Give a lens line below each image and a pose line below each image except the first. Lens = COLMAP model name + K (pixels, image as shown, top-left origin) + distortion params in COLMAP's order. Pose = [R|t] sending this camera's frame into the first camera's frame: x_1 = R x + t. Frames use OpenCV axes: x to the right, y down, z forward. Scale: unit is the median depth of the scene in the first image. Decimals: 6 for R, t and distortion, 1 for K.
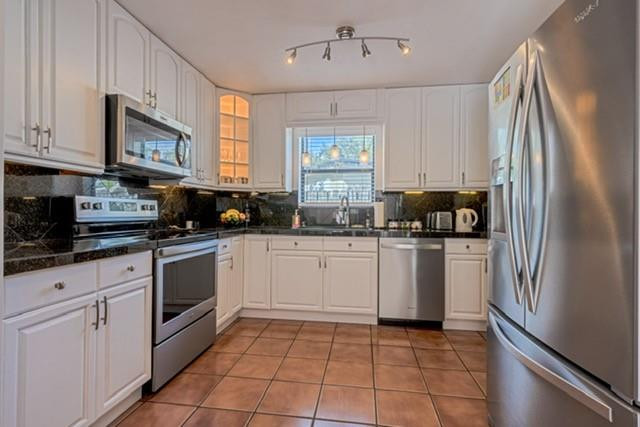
lens RADIAL K [[307.5, 0, 314.5], [0, 307.5, 215.9], [0, 0, 1]] dist [0.000038, -0.002678]
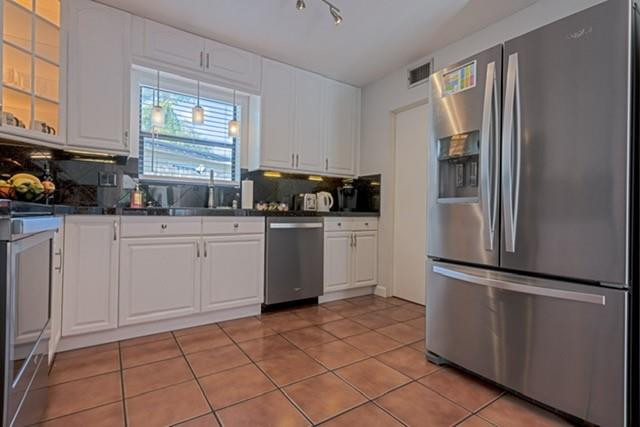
lens RADIAL K [[307.5, 0, 318.7], [0, 307.5, 215.7], [0, 0, 1]] dist [0.000038, -0.002678]
pose [[0.729301, 0.000394, 0.684193, -0.282403], [-0.005105, 0.999975, 0.004866, 0.056681], [-0.684174, -0.007042, 0.729285, 0.216538]]
